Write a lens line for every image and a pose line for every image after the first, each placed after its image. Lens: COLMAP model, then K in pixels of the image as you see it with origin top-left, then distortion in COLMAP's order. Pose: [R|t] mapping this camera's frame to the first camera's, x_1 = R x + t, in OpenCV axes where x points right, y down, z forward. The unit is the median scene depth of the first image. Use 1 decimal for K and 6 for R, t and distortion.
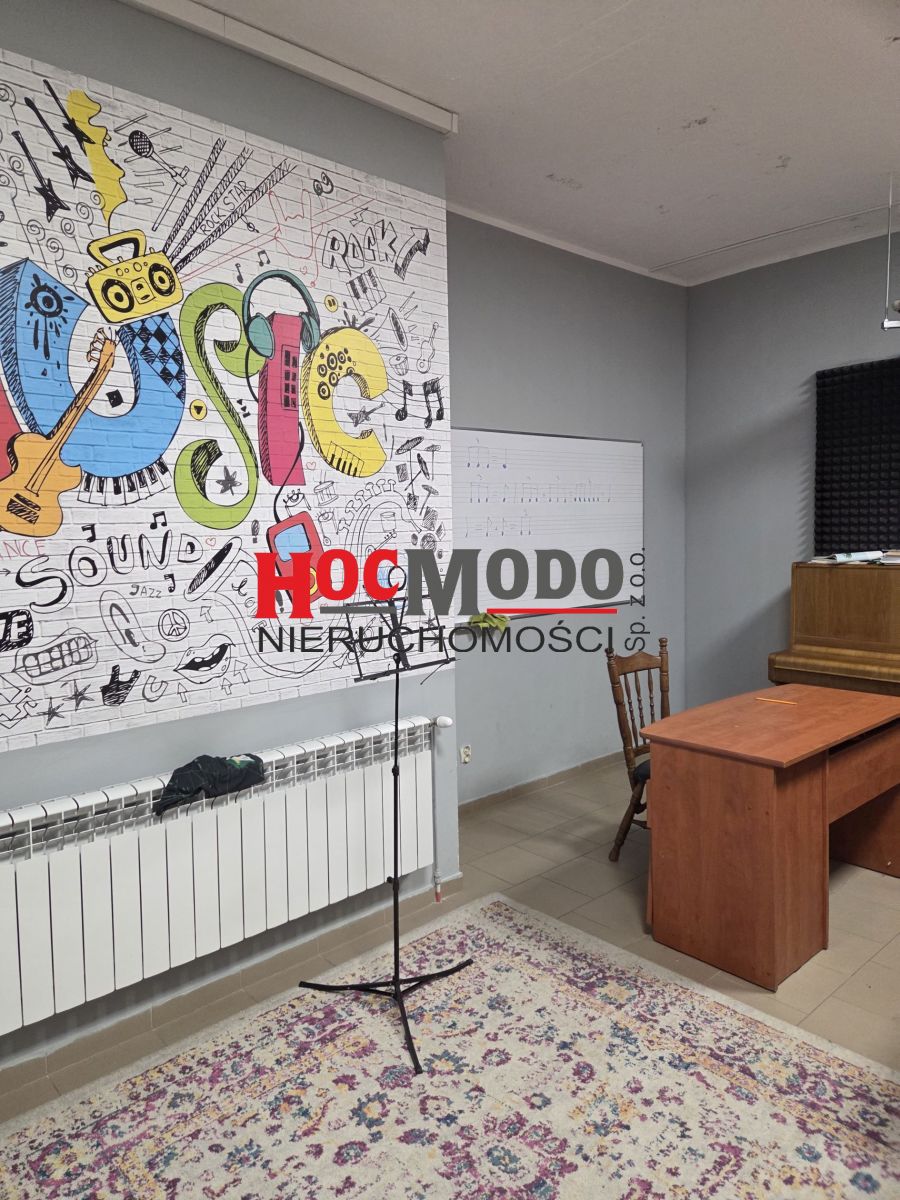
lens RADIAL K [[797.6, 0, 448.2], [0, 797.6, 596.9], [0, 0, 1]] dist [0.031550, -0.022802]
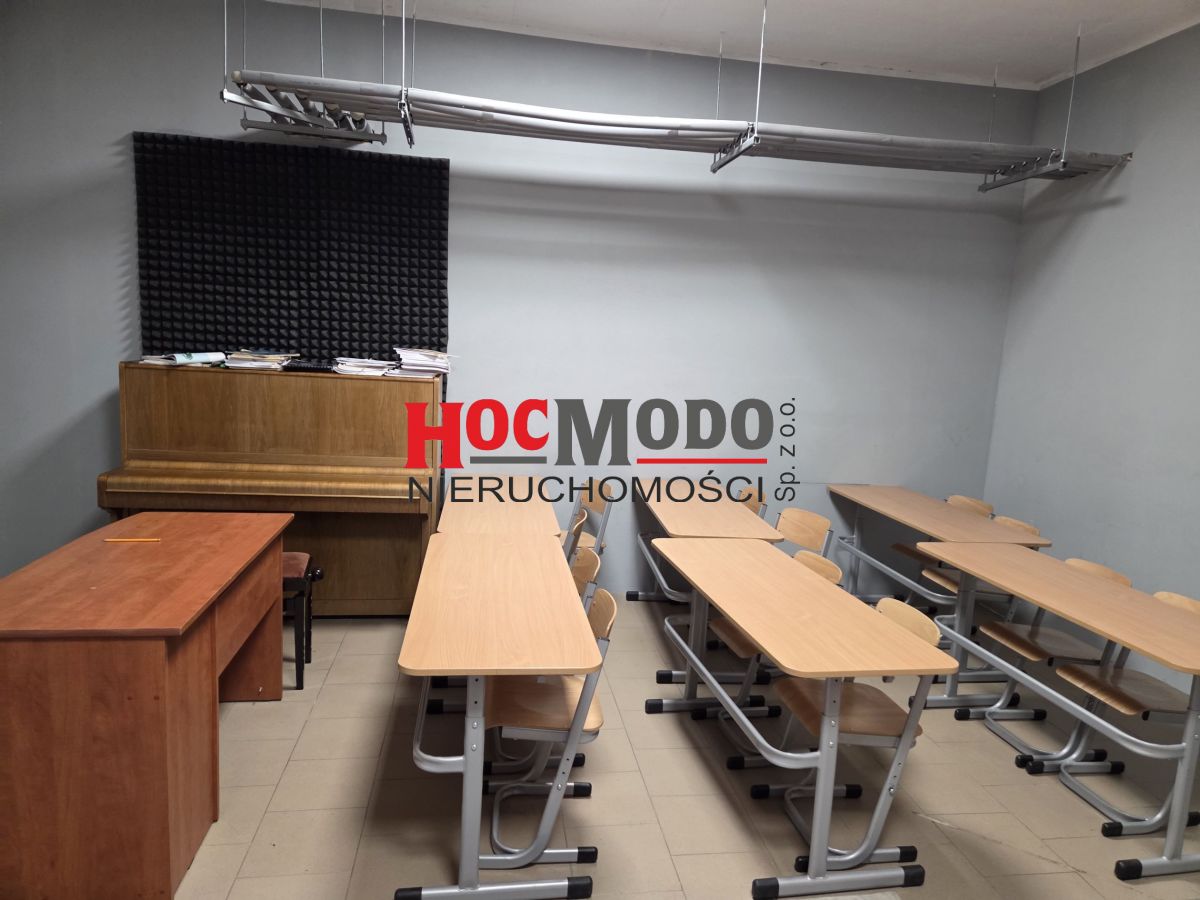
lens RADIAL K [[797.6, 0, 600.4], [0, 797.6, 456.1], [0, 0, 1]] dist [0.031550, -0.022802]
pose [[0.547935, -0.072884, 0.833340, 0.003452], [0.006605, 0.996543, 0.082815, -0.012268], [-0.836495, -0.039873, 0.546522, 0.136315]]
